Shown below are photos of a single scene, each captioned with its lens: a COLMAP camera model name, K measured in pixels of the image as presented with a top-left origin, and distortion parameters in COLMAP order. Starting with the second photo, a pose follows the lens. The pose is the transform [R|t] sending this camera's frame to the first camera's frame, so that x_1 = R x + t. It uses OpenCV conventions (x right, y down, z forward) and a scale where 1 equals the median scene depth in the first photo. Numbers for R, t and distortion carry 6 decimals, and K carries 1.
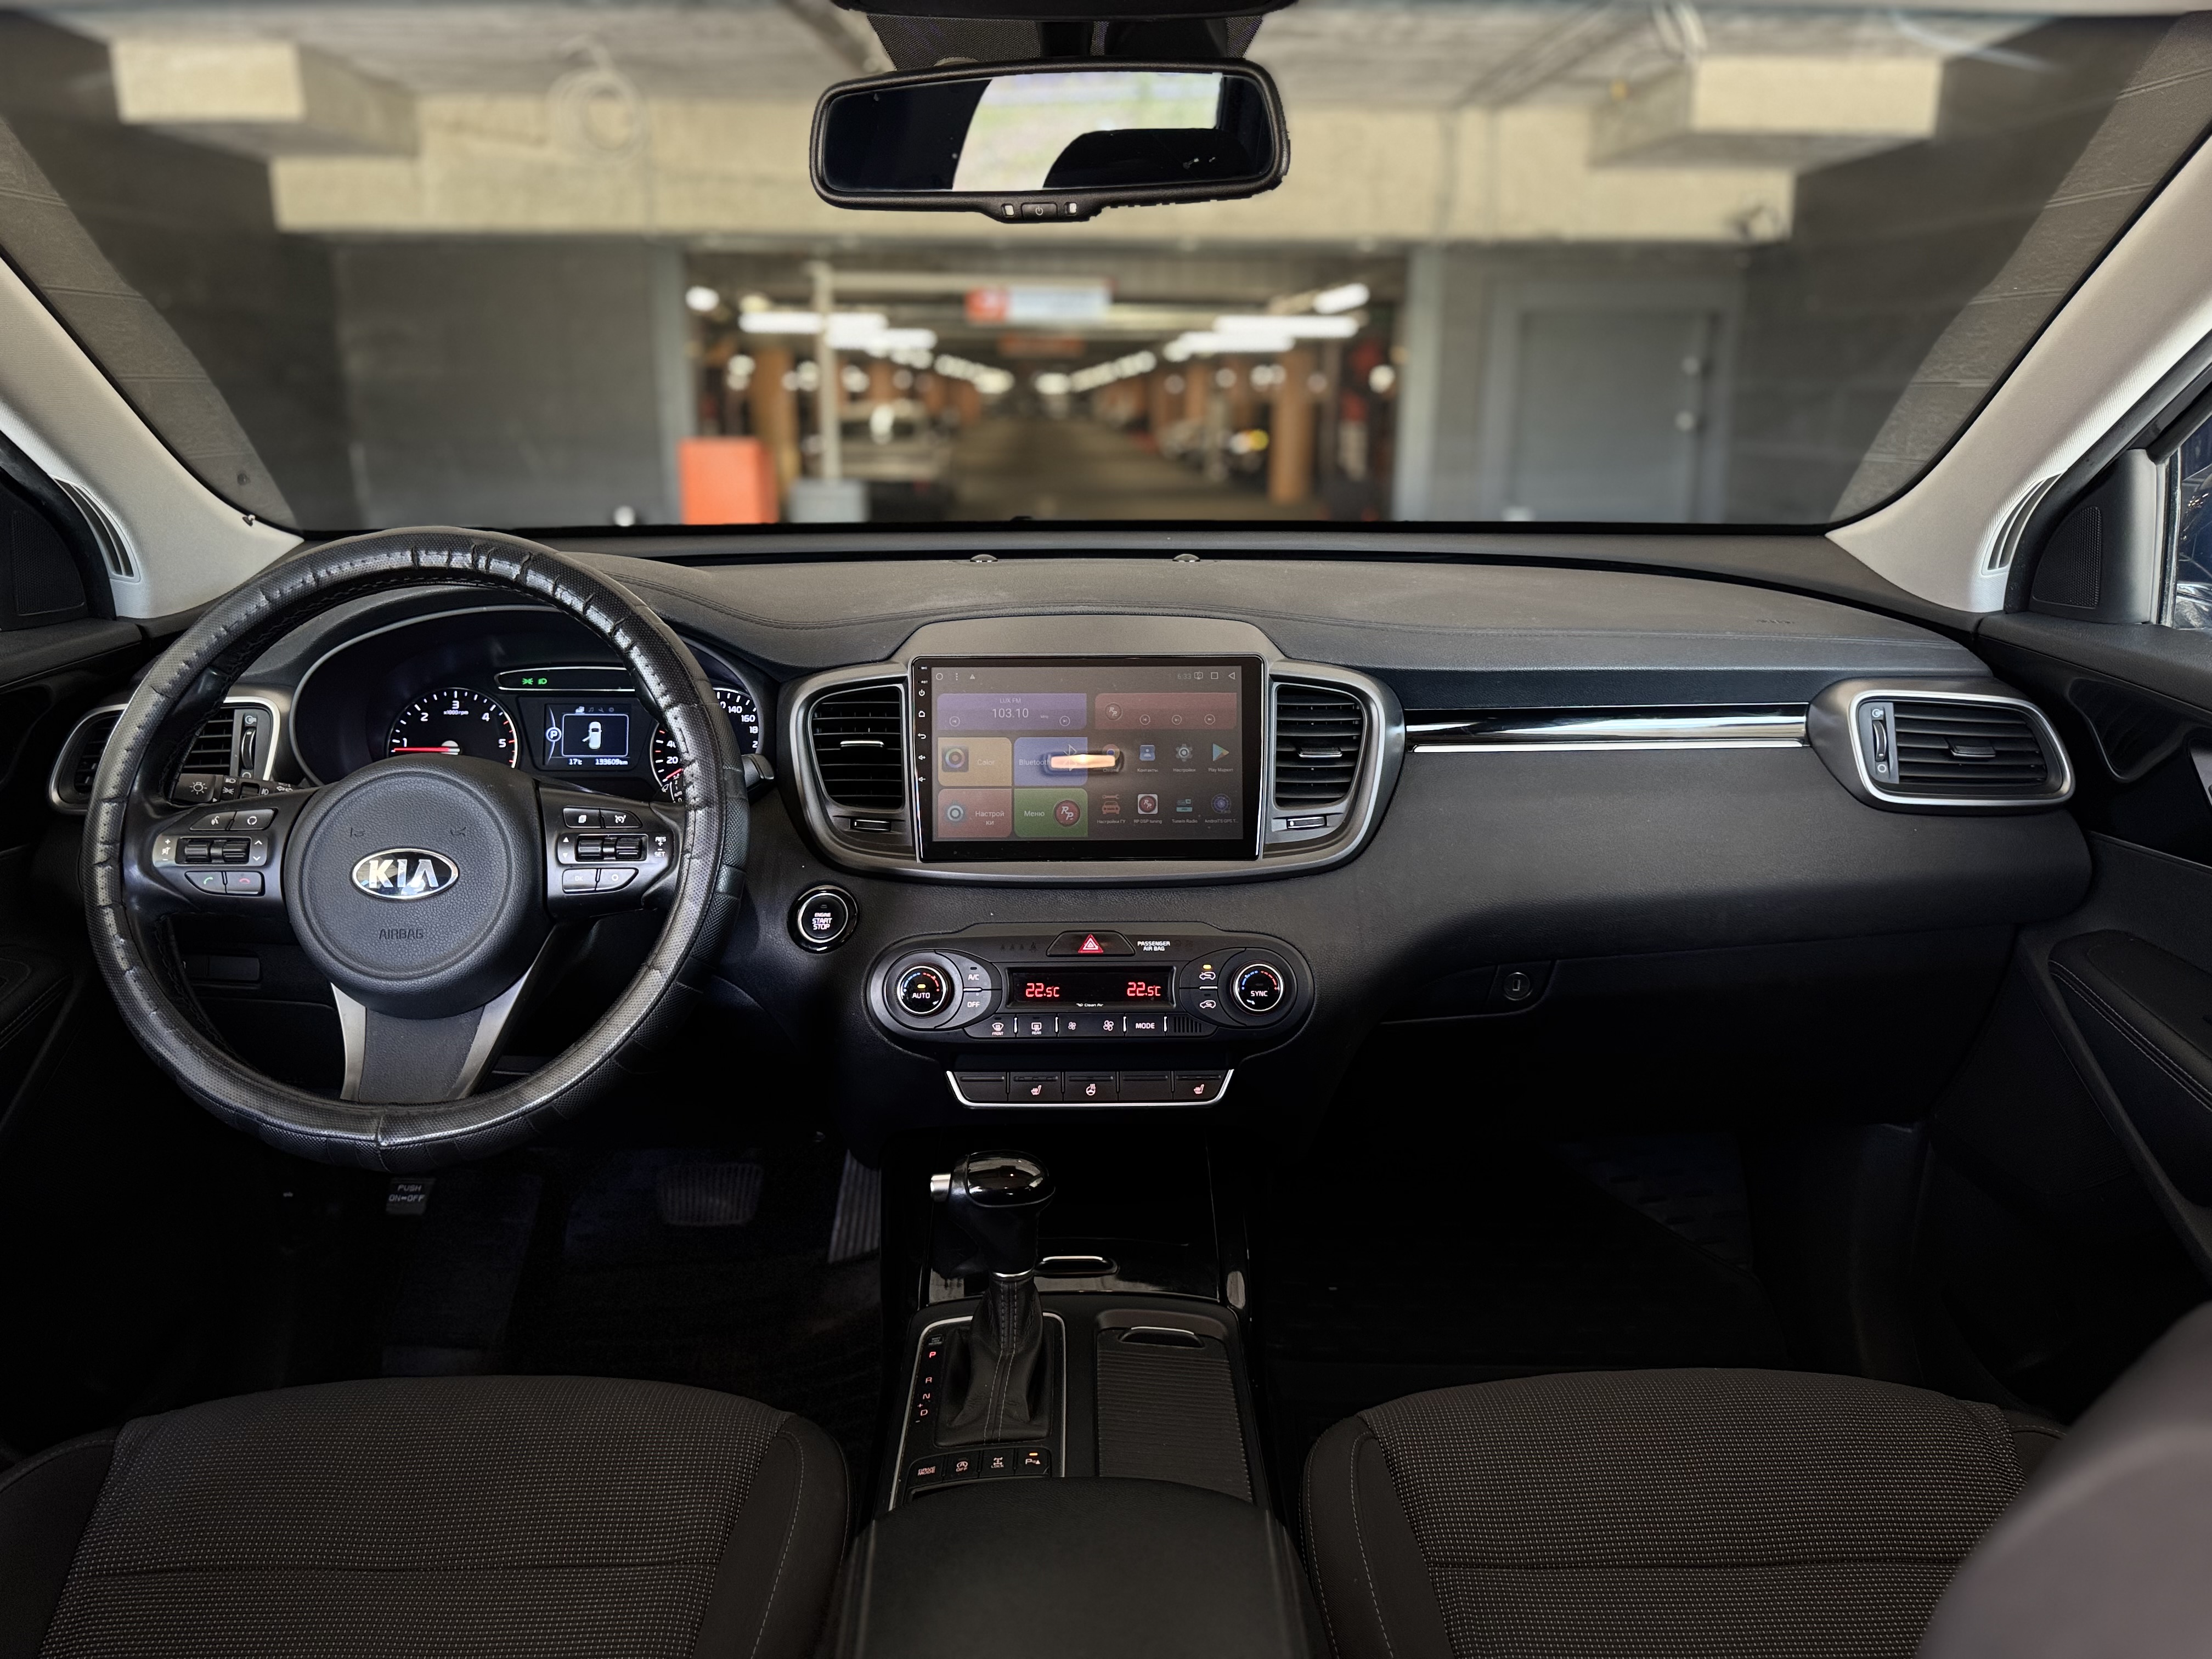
lens RADIAL K [[1650.9, 0, 1210.8], [0, 1650.9, 829.7], [0, 0, 1]] dist [0.084383, -0.120290]
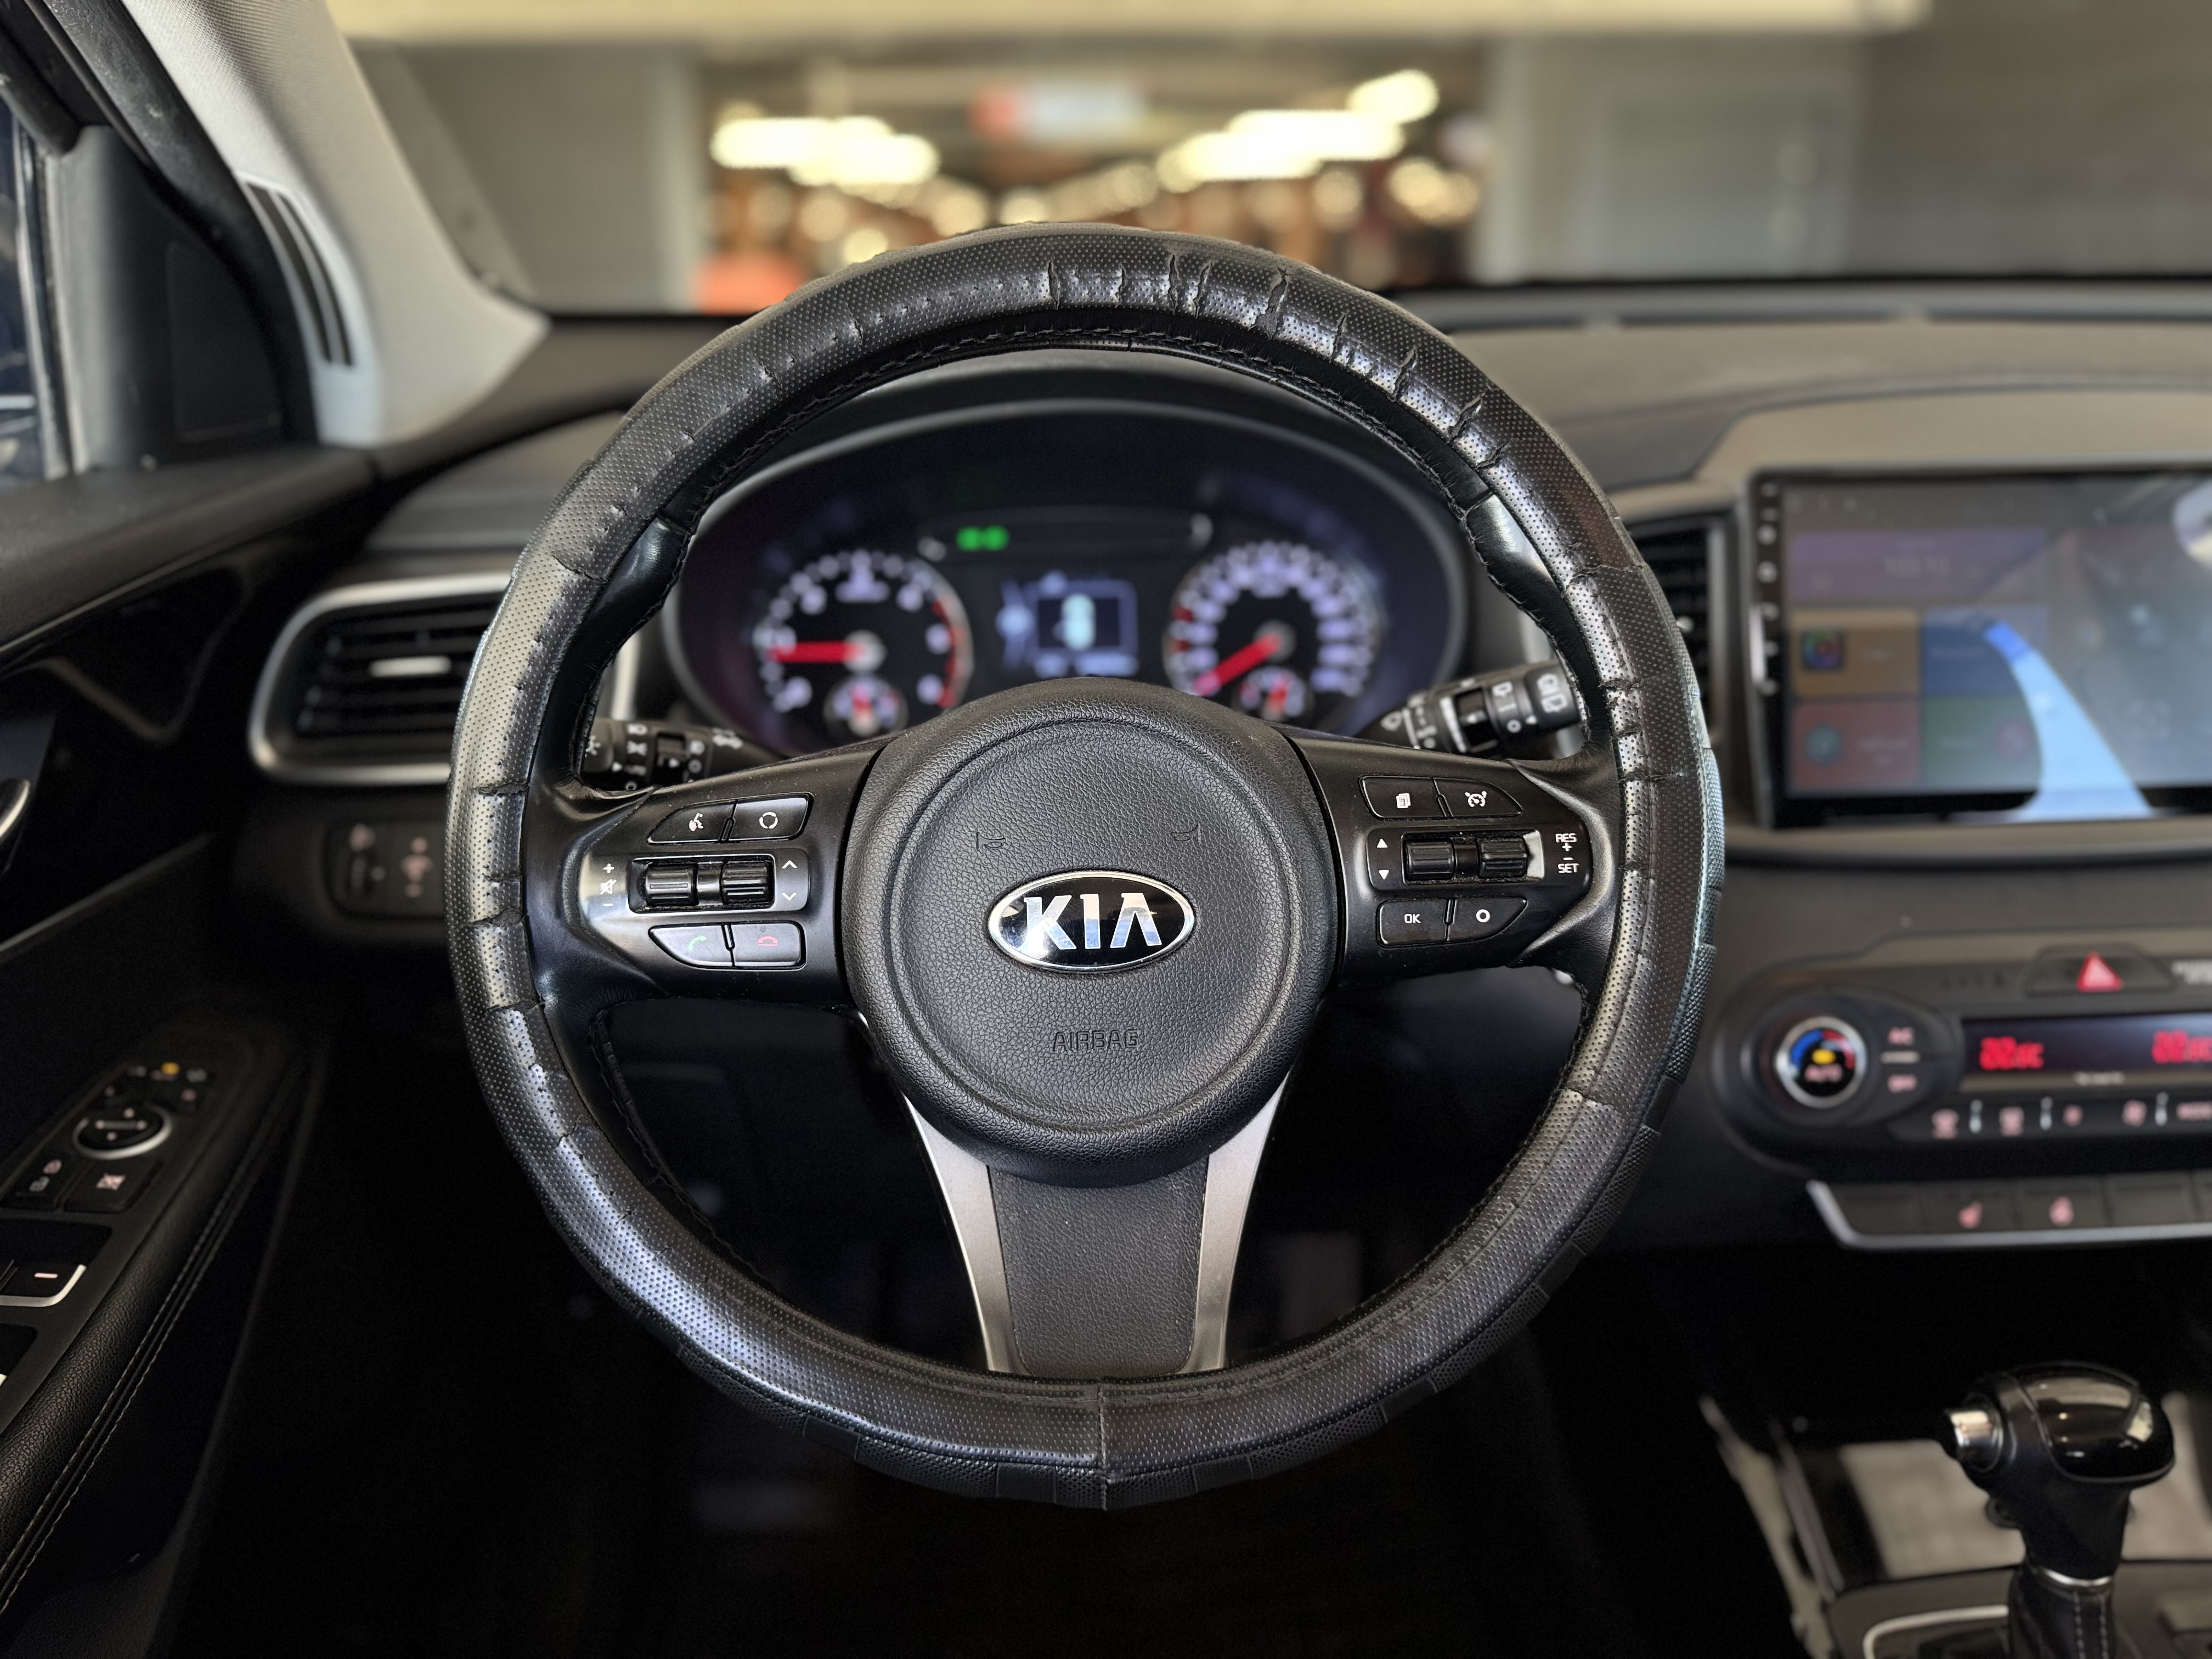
lens RADIAL K [[1650.9, 0, 1210.8], [0, 1650.9, 829.7], [0, 0, 1]] dist [0.084383, -0.120290]
pose [[0.999613, -0.024085, 0.013949, -0.442728], [0.022756, 0.995800, 0.088681, -0.044277], [-0.016026, -0.088329, 0.995962, 0.492752]]
